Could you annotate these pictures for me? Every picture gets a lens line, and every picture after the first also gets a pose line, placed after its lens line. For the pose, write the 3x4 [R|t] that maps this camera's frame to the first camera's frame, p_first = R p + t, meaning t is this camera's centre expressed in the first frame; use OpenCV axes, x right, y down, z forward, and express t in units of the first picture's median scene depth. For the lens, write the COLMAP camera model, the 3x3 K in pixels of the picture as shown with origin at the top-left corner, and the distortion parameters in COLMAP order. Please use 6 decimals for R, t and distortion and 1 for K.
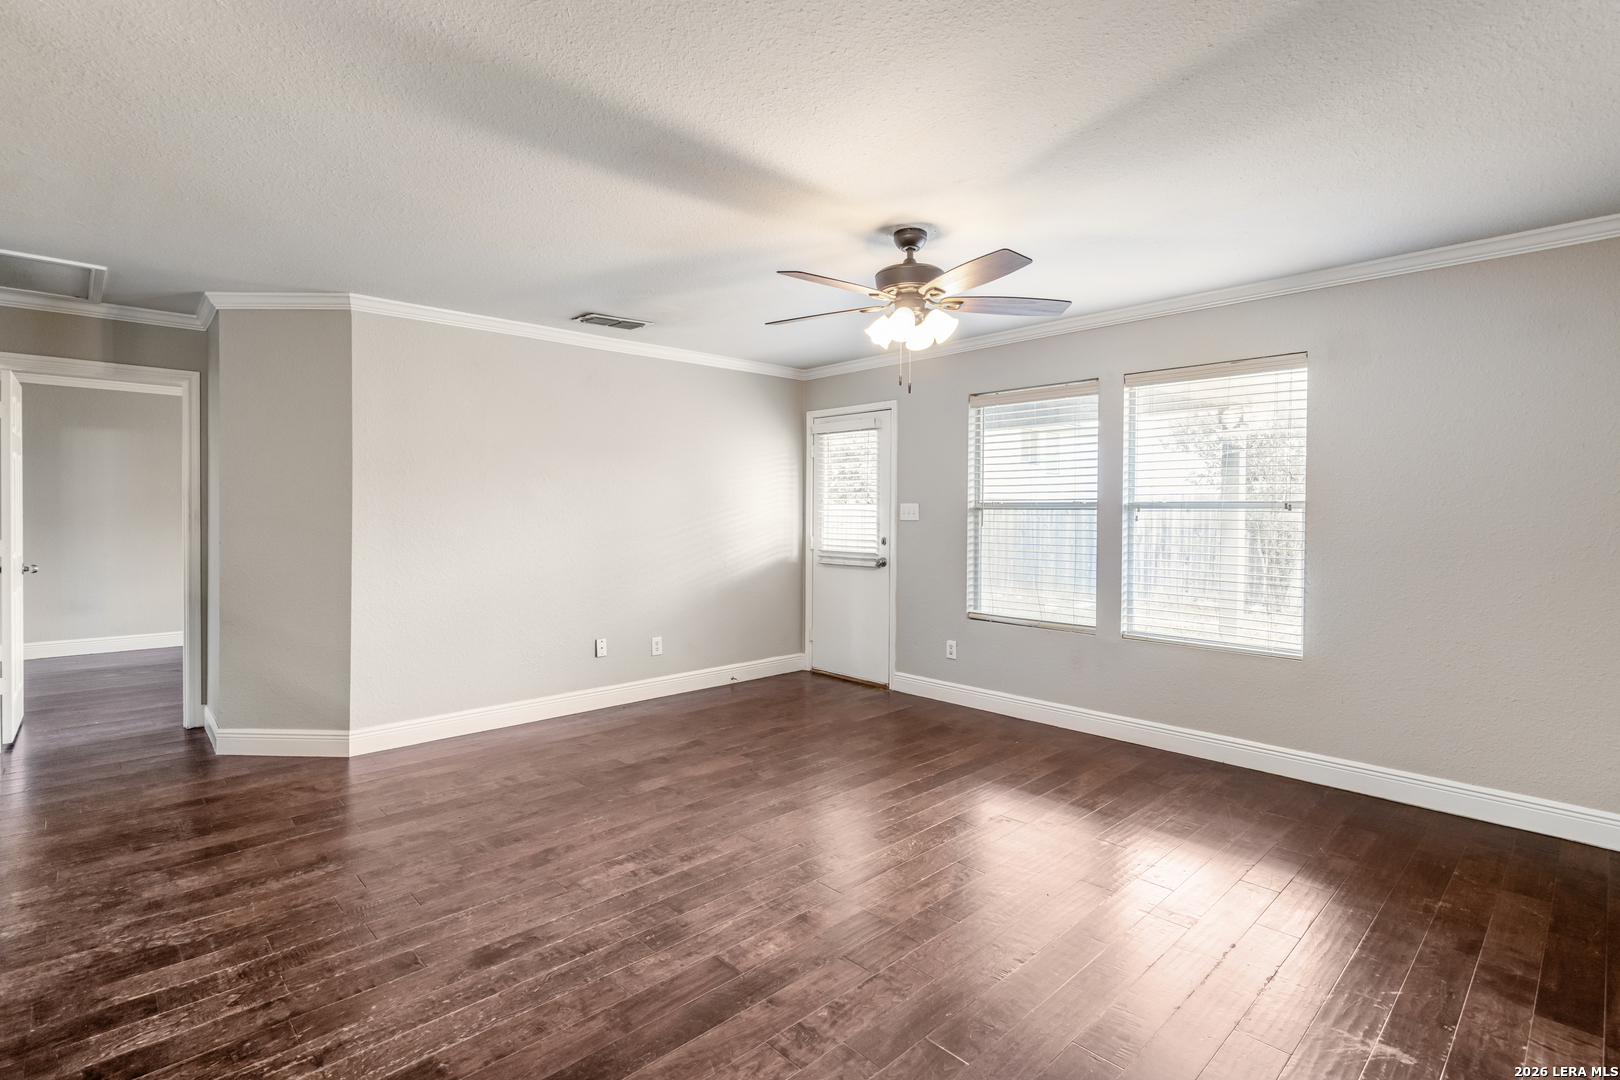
lens RADIAL K [[760.2, 0, 803.3], [0, 760.2, 520.7], [0, 0, 1]] dist [-0.000372, 0.000069]
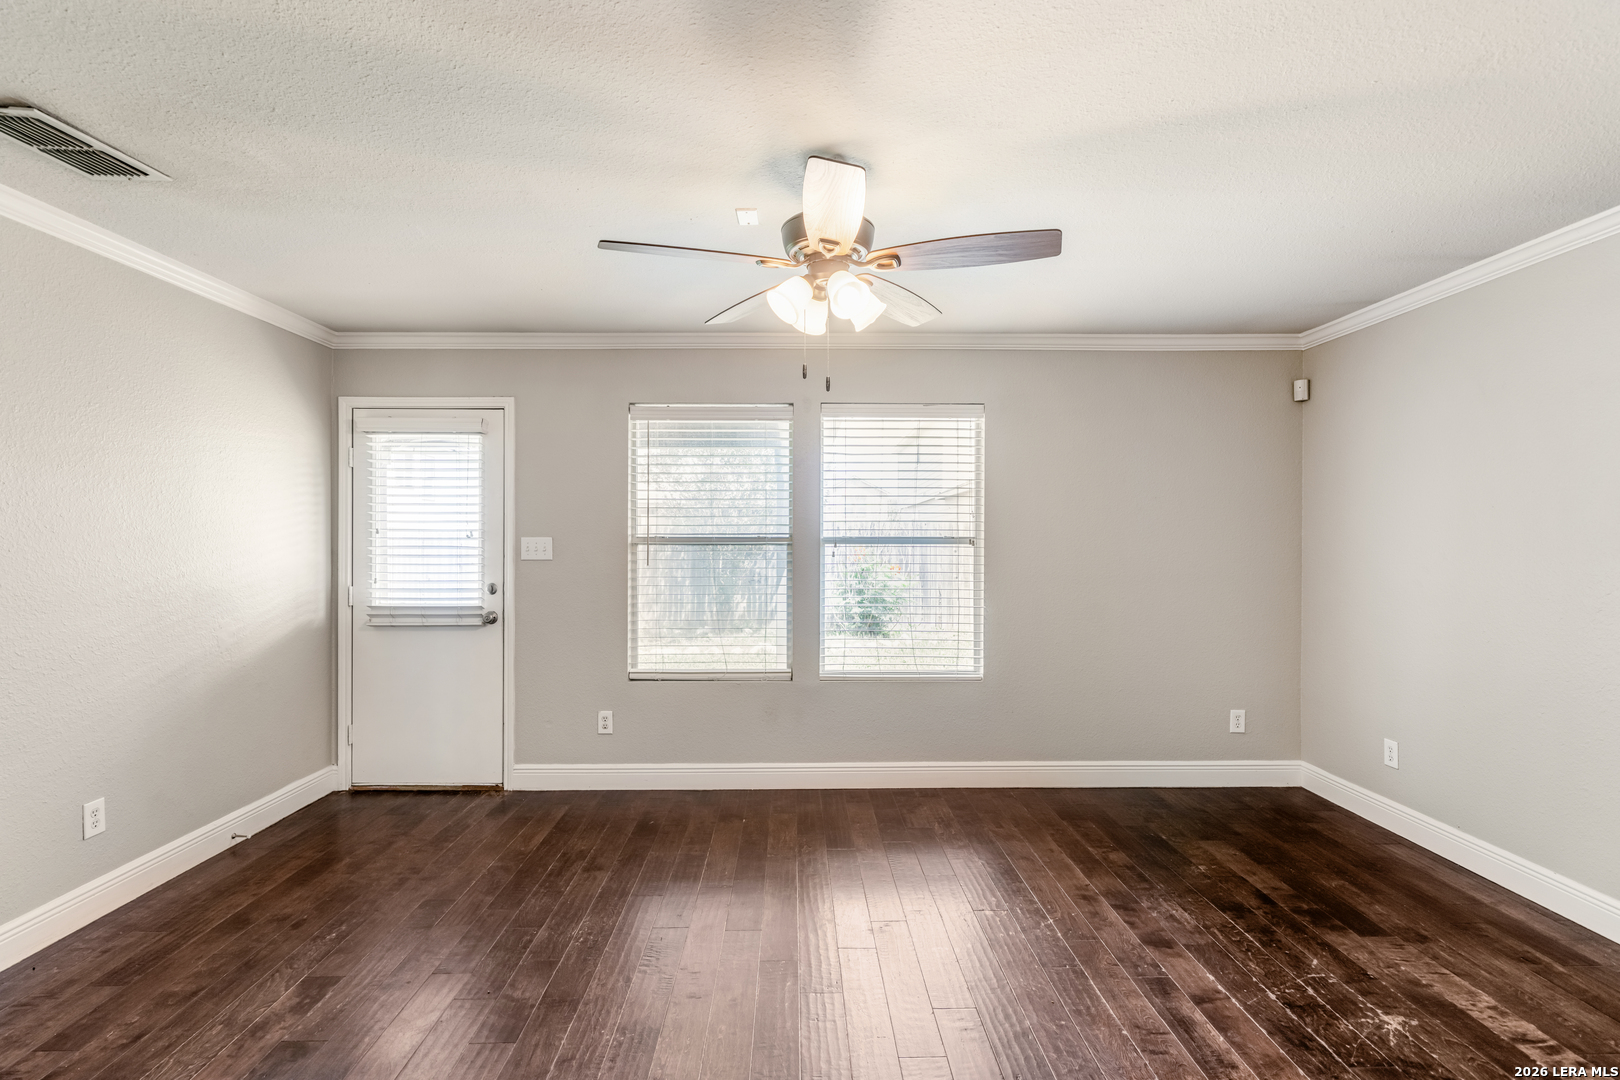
lens RADIAL K [[760.3, 0, 785.0], [0, 760.3, 542.9], [0, 0, 1]] dist [-0.000647, 0.000151]
pose [[0.681223, -0.005511, 0.732055, -0.283357], [0.011560, 0.999928, -0.003231, -0.013666], [-0.731984, 0.010664, 0.681238, 0.357225]]
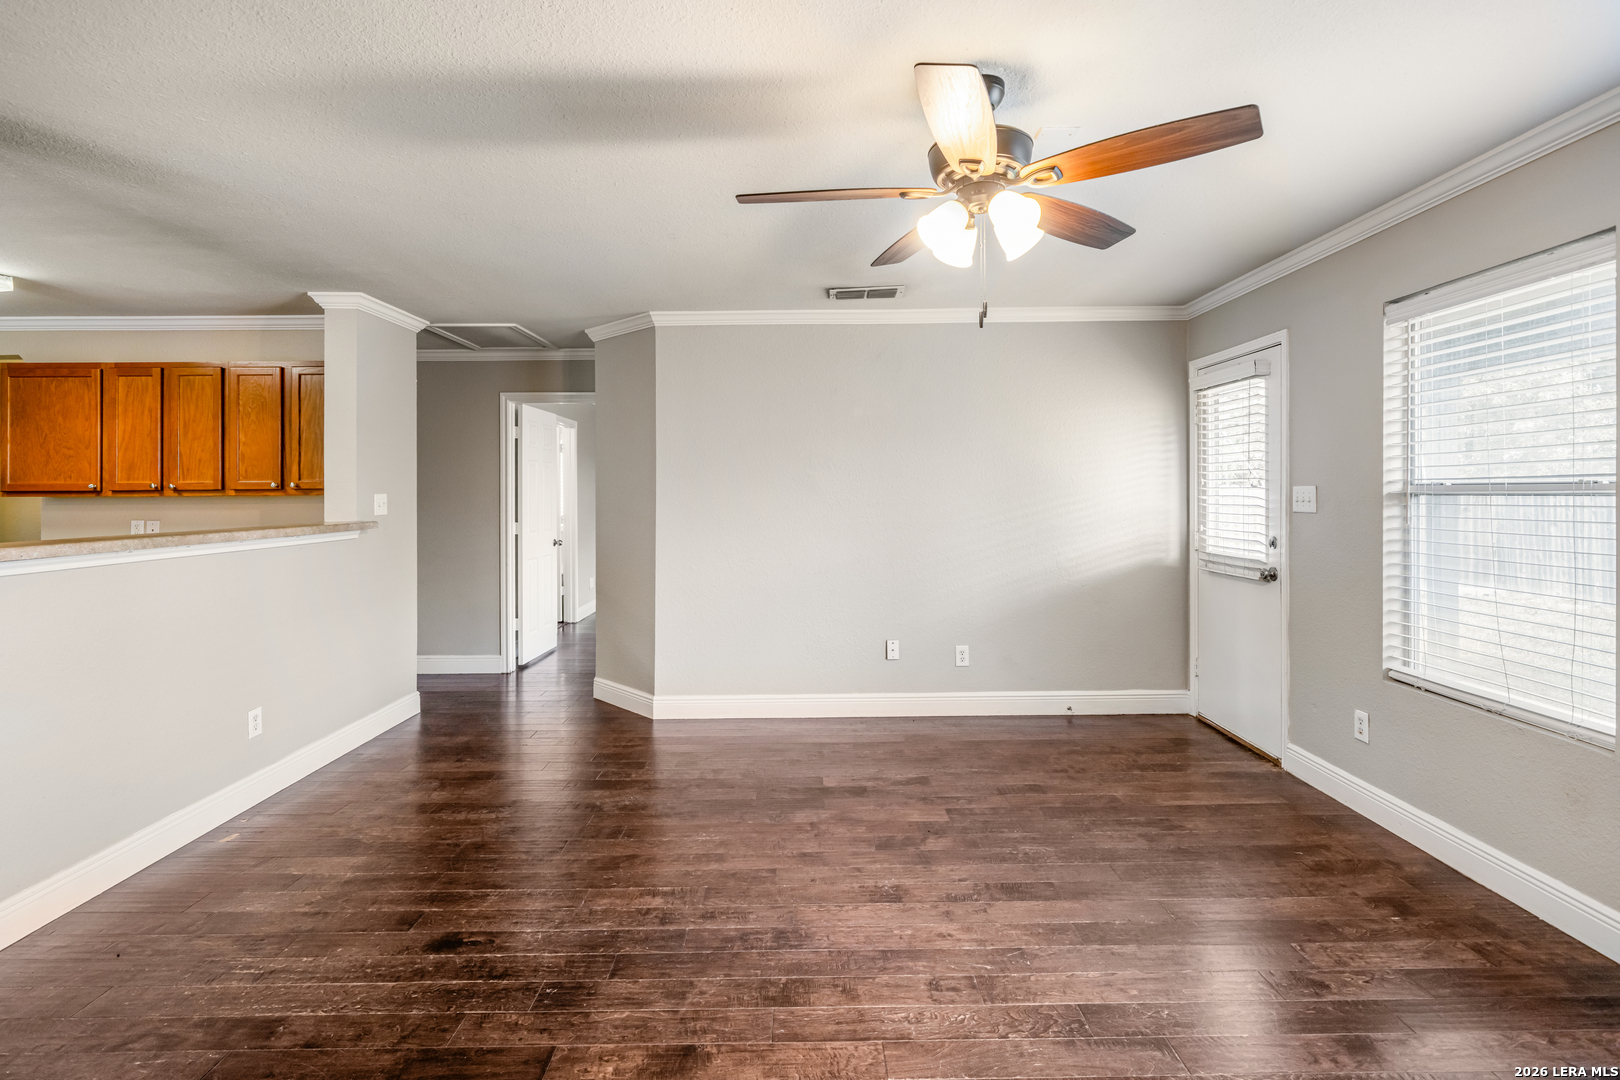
lens RADIAL K [[775.3, 0, 829.3], [0, 775.3, 497.3], [0, 0, 1]] dist [-0.000288, 0.000349]
pose [[0.736334, -0.006037, -0.676591, 0.334599], [0.001992, 0.999975, -0.006754, -0.011093], [0.676615, 0.003626, 0.736328, 0.282339]]
